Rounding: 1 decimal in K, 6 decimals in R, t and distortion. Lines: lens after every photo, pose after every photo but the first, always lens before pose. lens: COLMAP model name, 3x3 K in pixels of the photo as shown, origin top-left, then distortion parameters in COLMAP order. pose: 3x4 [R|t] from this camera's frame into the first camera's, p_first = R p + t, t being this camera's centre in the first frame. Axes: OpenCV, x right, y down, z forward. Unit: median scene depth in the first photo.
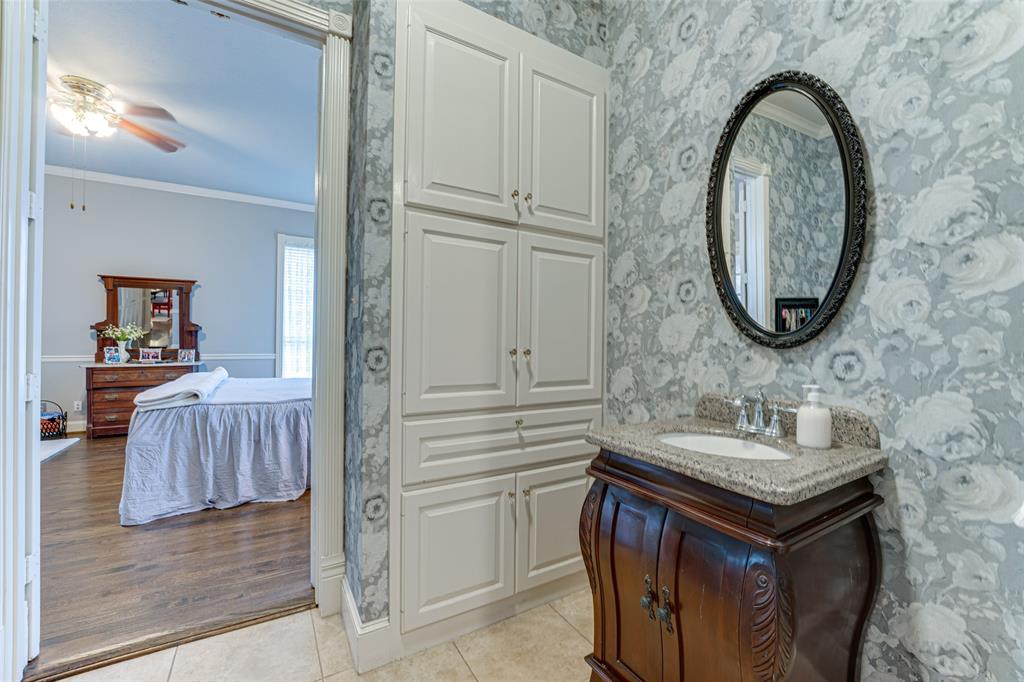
lens RADIAL K [[414.0, 0, 514.0], [0, 414.0, 341.4], [0, 0, 1]] dist [-0.022898, -0.000160]
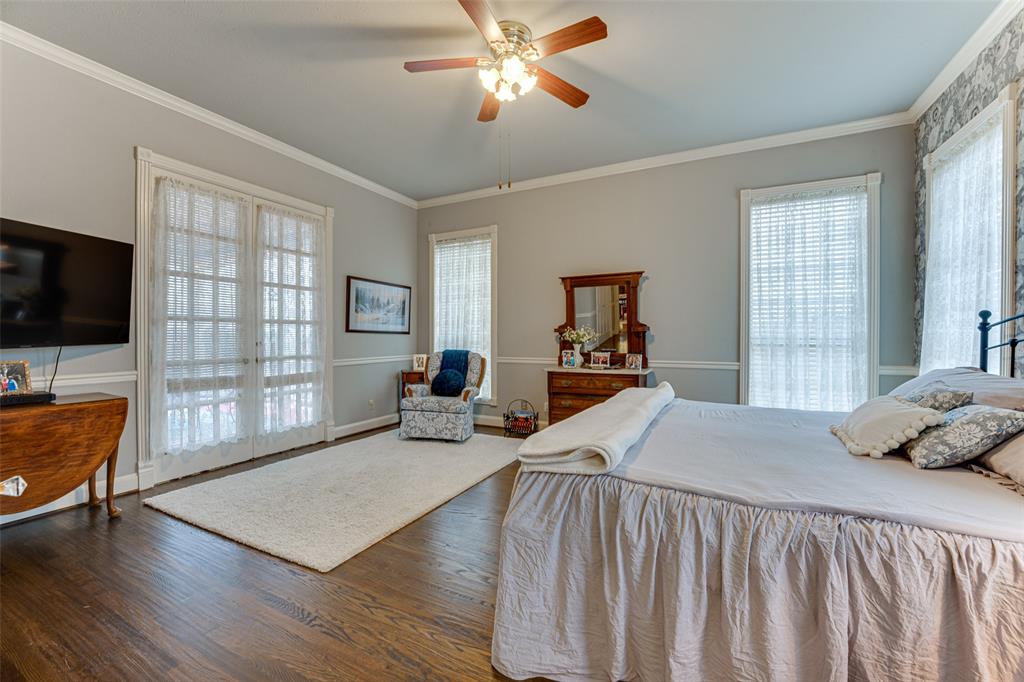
lens RADIAL K [[414.0, 0, 514.0], [0, 414.0, 341.4], [0, 0, 1]] dist [-0.022898, -0.000160]
pose [[0.532290, -0.001559, -0.846561, -0.358393], [0.001995, 0.999998, -0.000587, -0.011231], [0.846560, -0.001376, 0.532292, 0.566350]]
